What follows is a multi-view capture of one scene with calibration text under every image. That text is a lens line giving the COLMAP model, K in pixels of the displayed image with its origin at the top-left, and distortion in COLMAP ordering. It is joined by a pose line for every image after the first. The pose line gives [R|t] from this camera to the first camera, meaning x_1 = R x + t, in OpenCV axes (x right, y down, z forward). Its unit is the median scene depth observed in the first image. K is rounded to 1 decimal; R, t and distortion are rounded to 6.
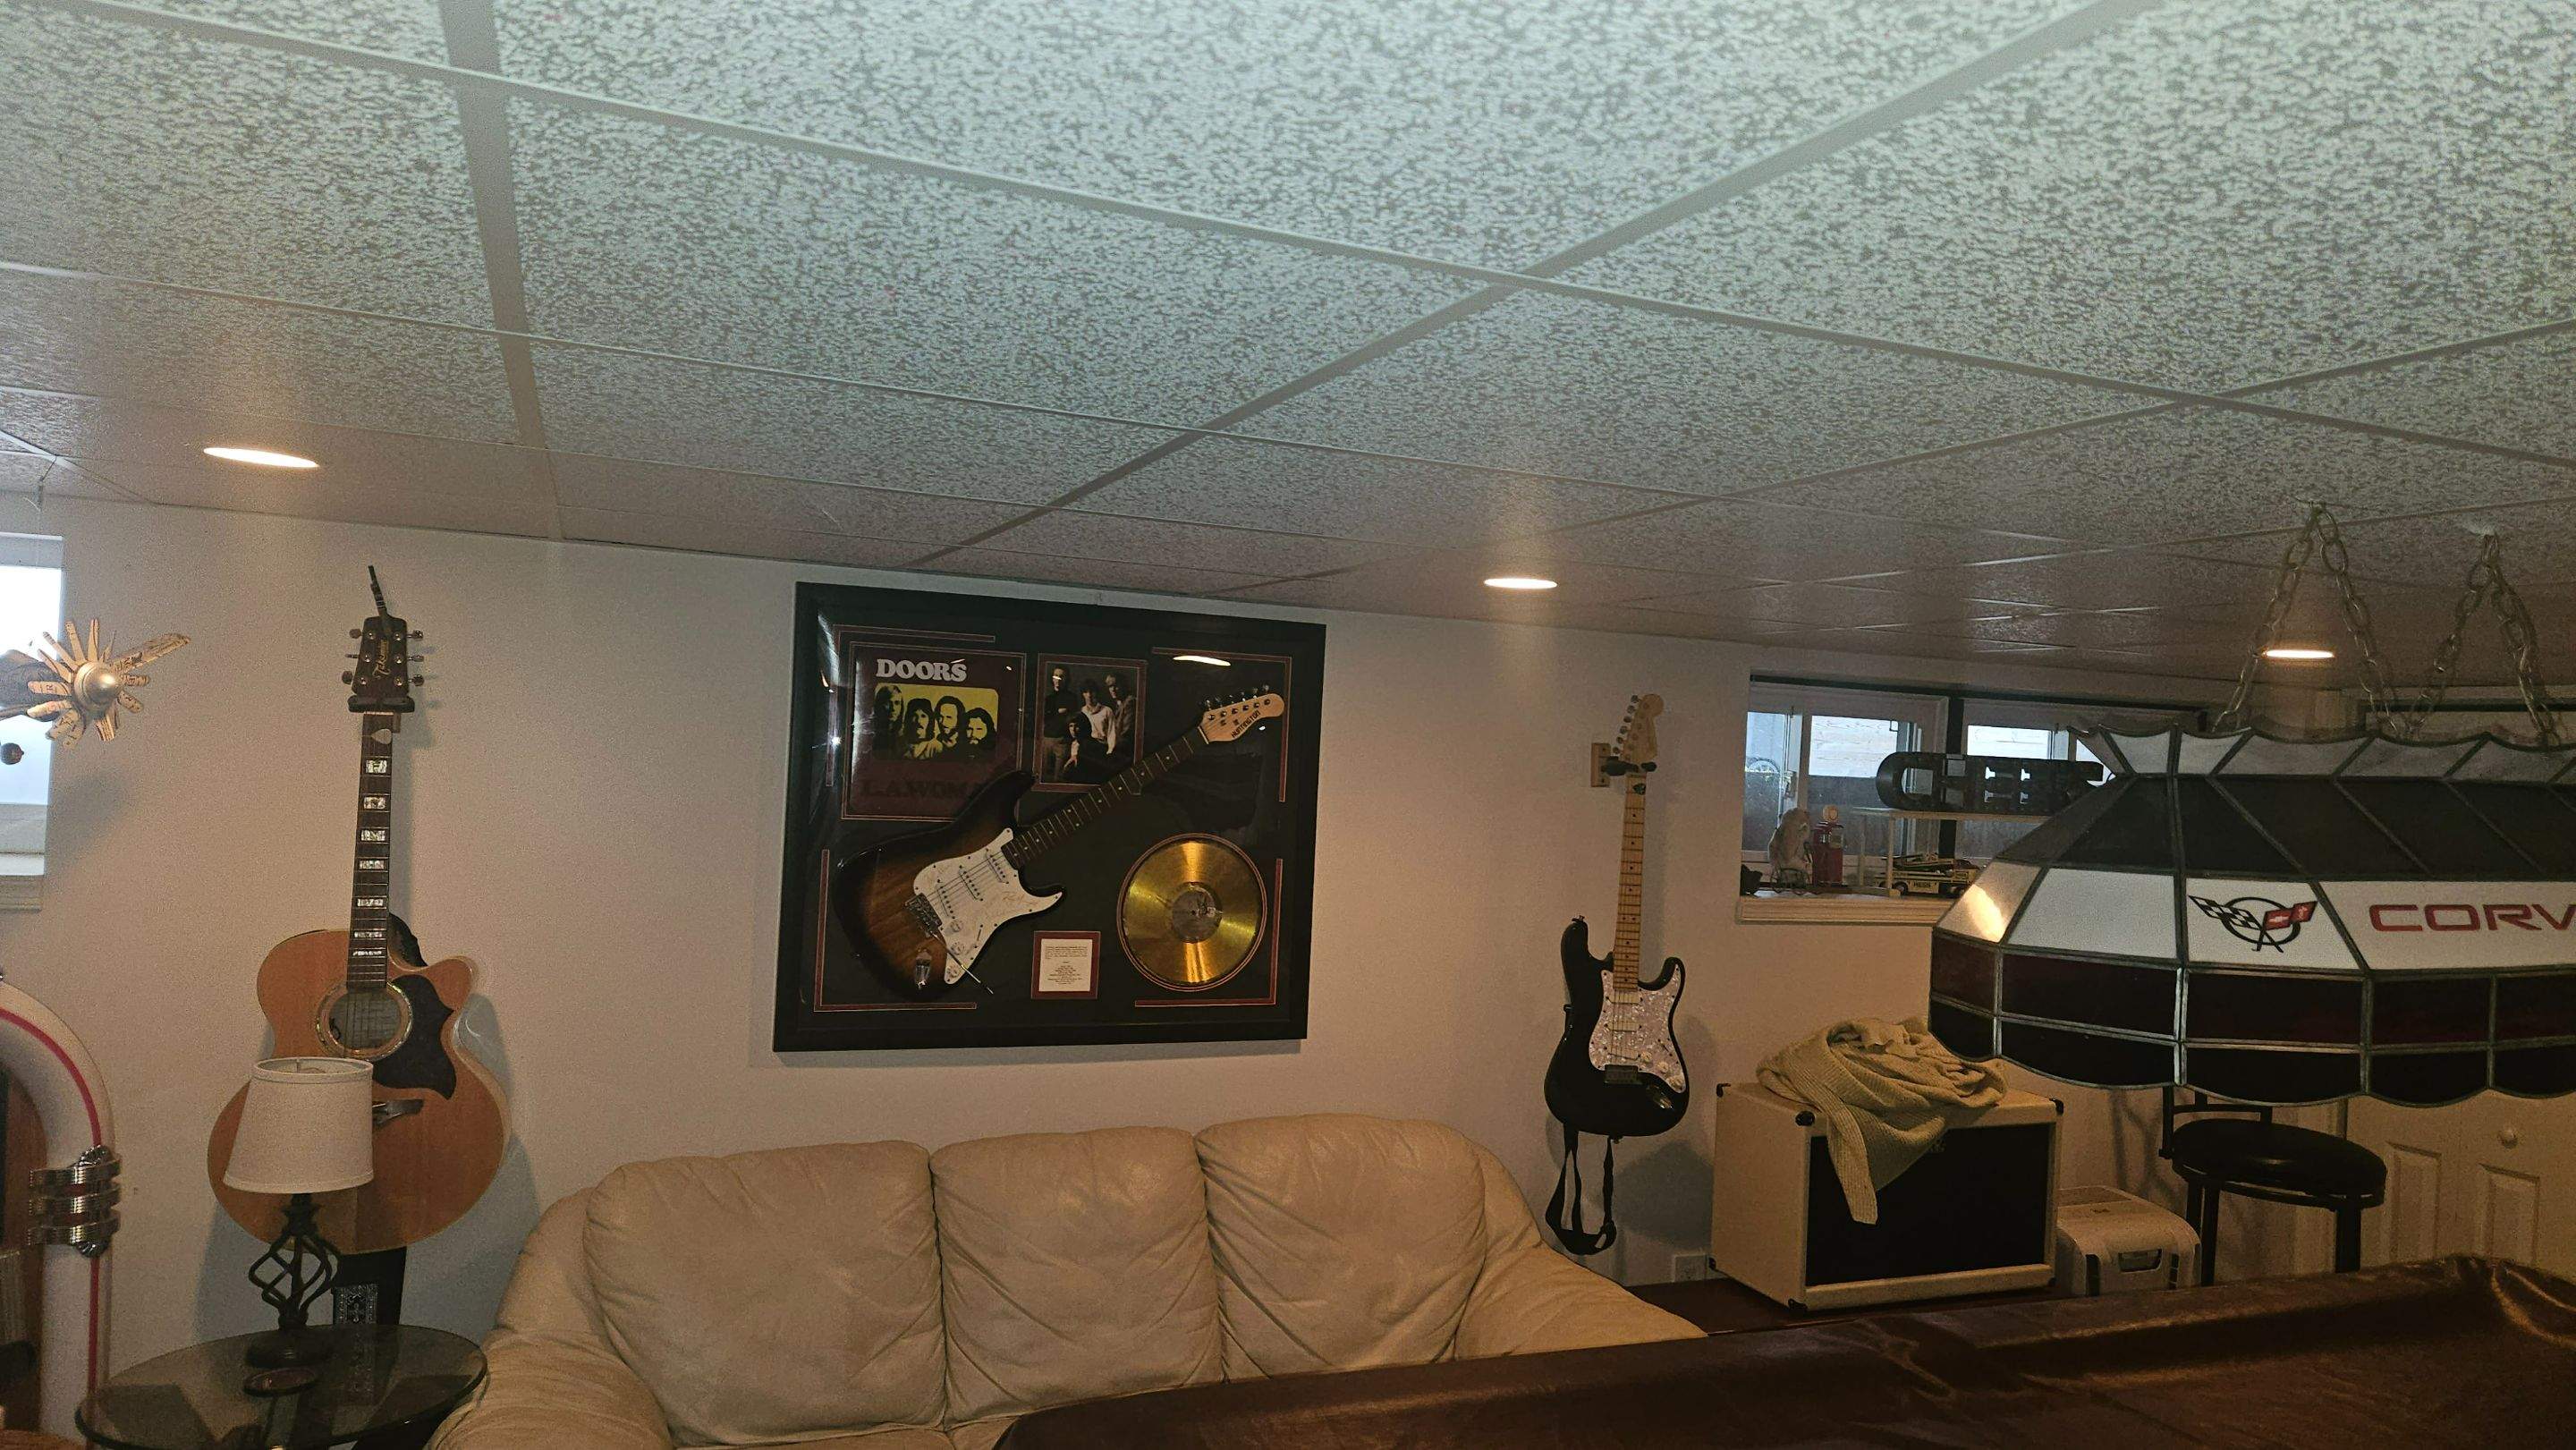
lens RADIAL K [[1704.7, 0, 1288.1], [0, 1704.7, 760.3], [0, 0, 1]] dist [0.088595, -0.074075]
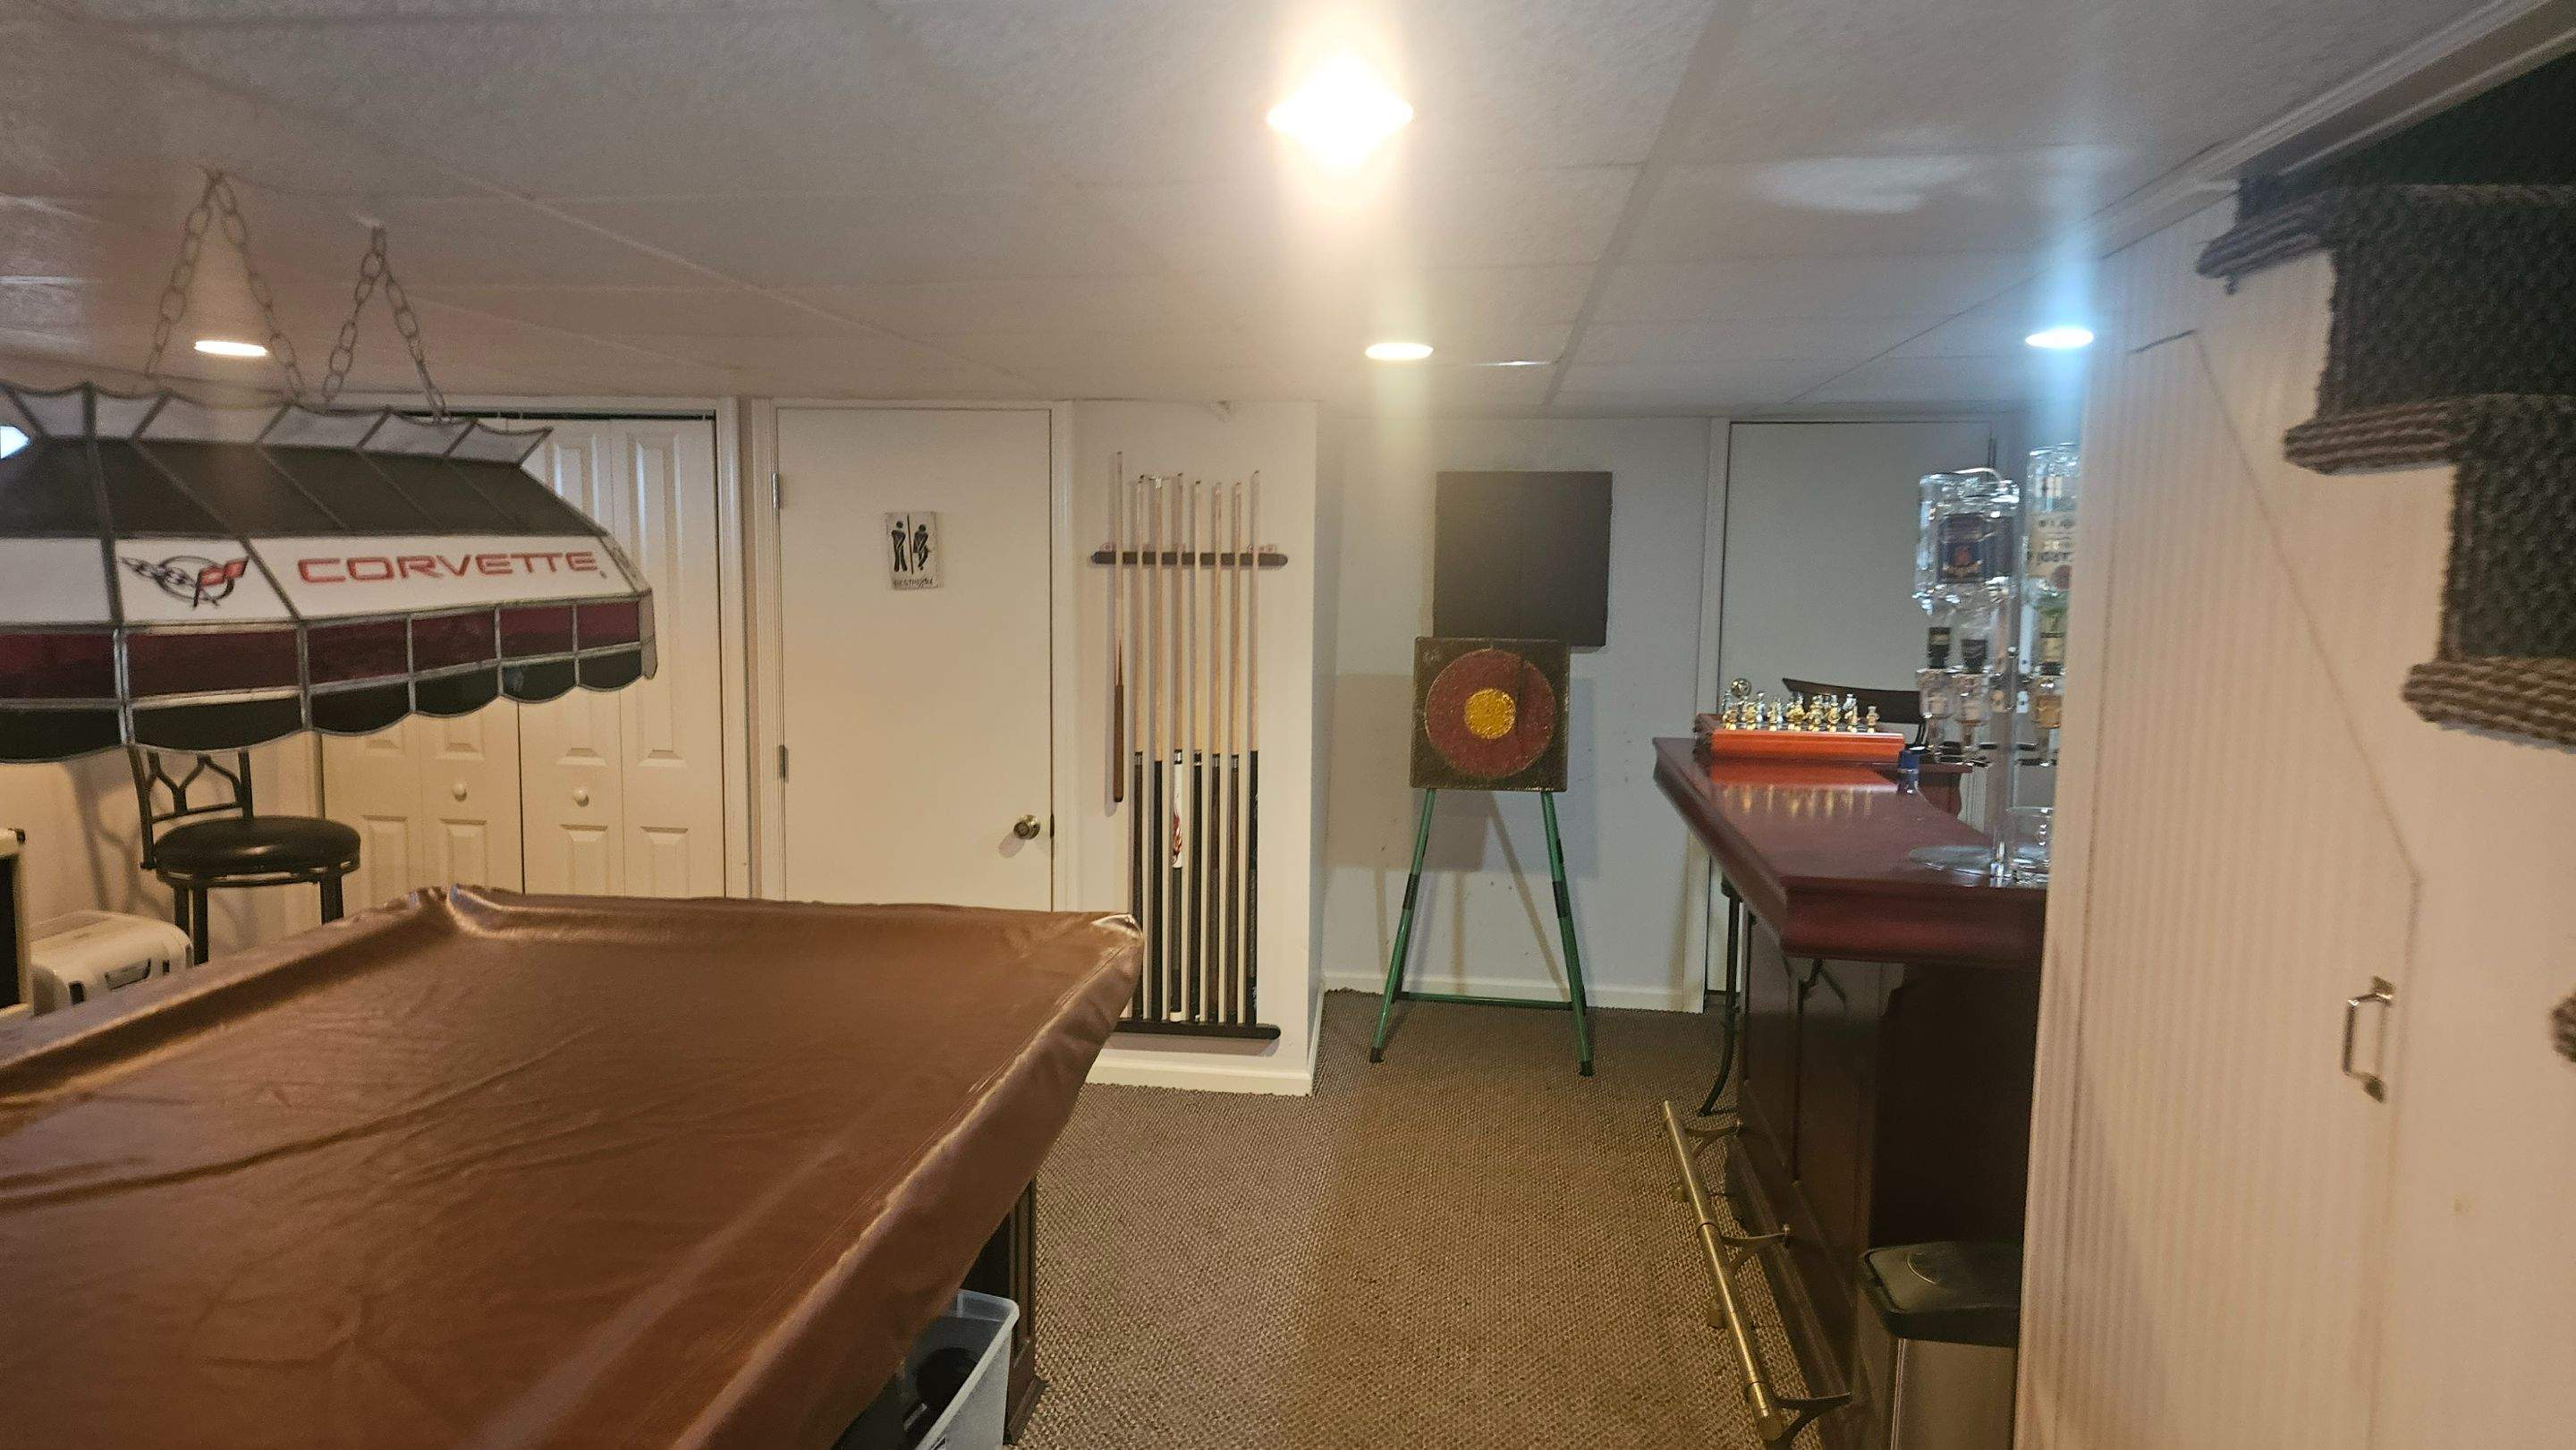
lens RADIAL K [[1695.0, 0, 1255.9], [0, 1695.0, 739.9], [0, 0, 1]] dist [0.088837, -0.082605]
pose [[0.504246, -0.133895, 0.853116, -0.004892], [0.007223, 0.988526, 0.150878, 0.015908], [-0.863530, -0.069918, 0.499428, -0.026230]]
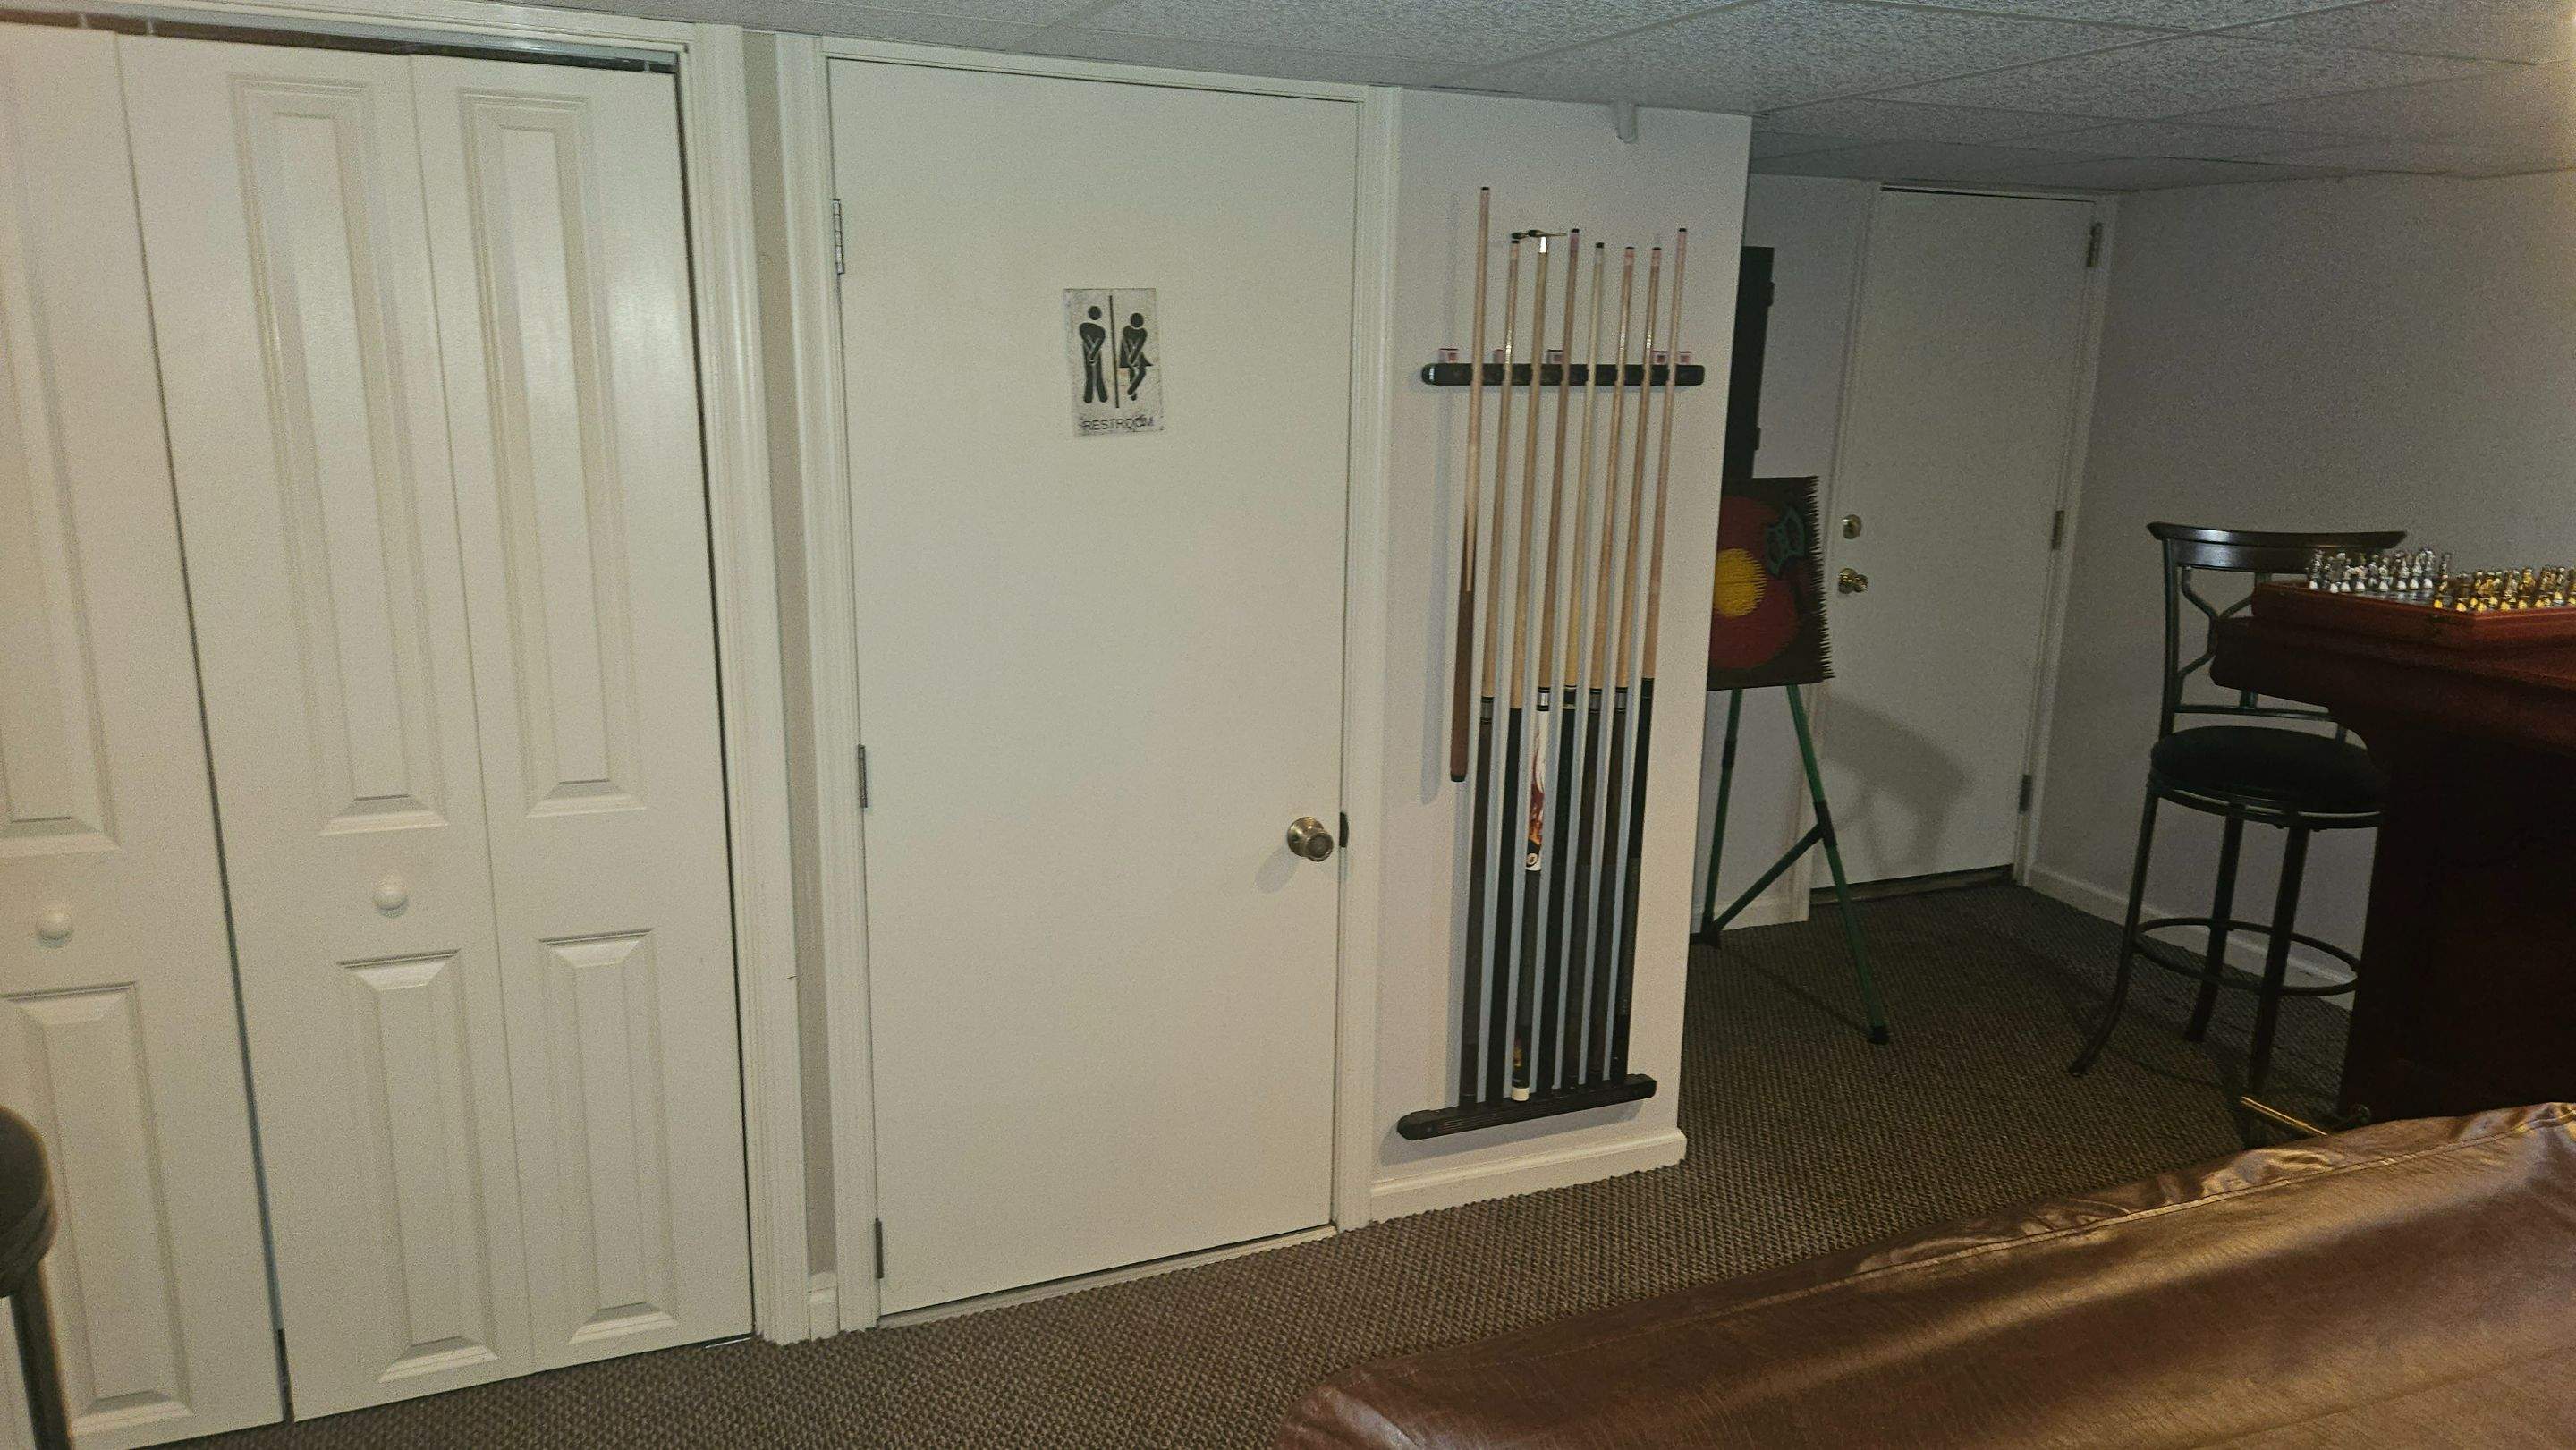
lens RADIAL K [[1701.0, 0, 1279.4], [0, 1701.0, 736.7], [0, 0, 1]] dist [0.085851, -0.079413]
pose [[-0.007019, -0.264287, 0.964419, 0.276839], [-0.020072, 0.964285, 0.264104, 0.028867], [-0.999774, -0.017504, -0.012073, 0.793883]]
